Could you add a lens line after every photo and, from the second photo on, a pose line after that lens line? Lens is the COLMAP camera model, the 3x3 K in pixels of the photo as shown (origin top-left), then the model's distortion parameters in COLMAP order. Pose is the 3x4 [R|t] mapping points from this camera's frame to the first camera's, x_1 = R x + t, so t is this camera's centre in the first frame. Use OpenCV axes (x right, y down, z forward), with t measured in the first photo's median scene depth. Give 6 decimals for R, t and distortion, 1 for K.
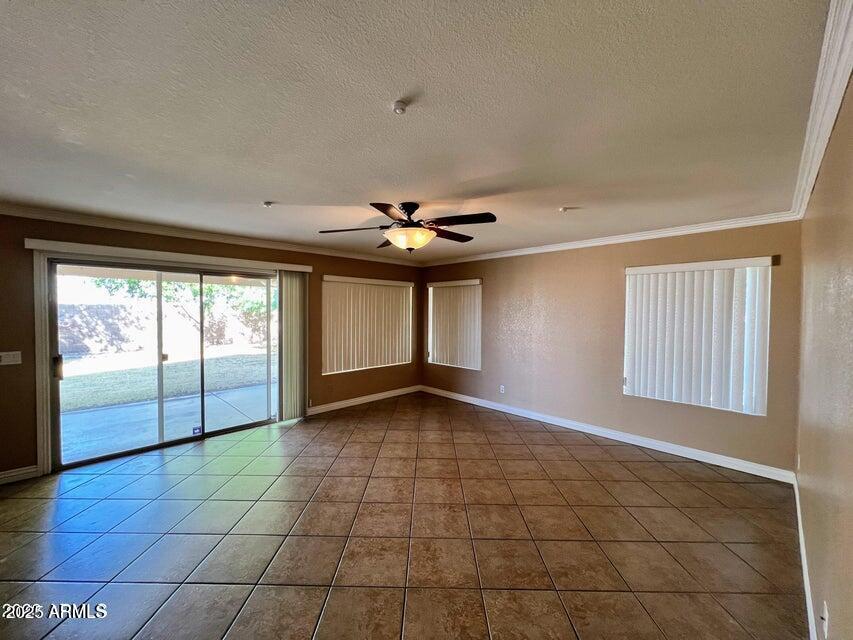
lens RADIAL K [[342.5, 0, 426.5], [0, 342.5, 320.0], [0, 0, 1]] dist [-0.001026, -0.000026]
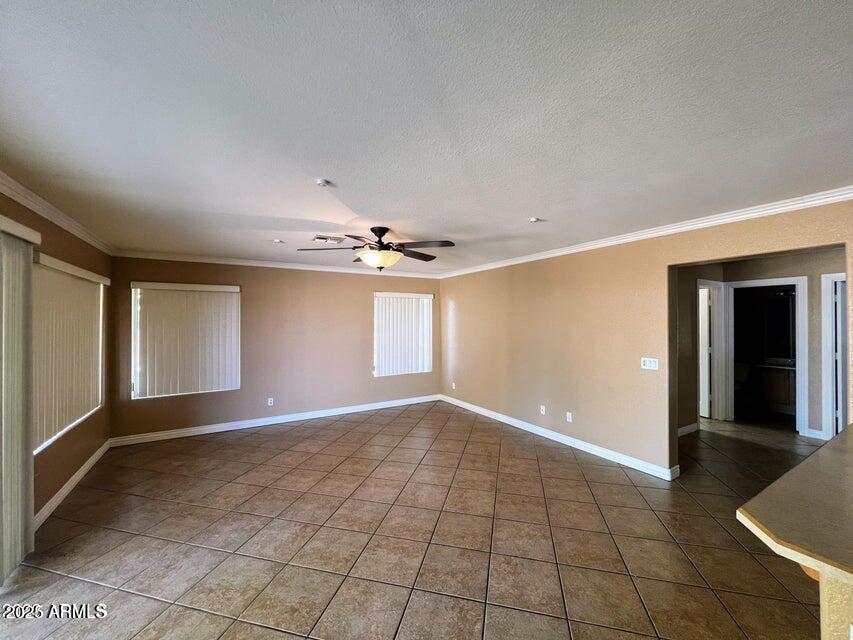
lens RADIAL K [[342.5, 0, 426.5], [0, 342.5, 320.0], [0, 0, 1]] dist [-0.001026, -0.000026]
pose [[0.233847, -0.006667, 0.972251, -0.825233], [0.031166, 0.999514, -0.000642, -0.021740], [-0.971774, 0.030451, 0.233941, 0.440130]]
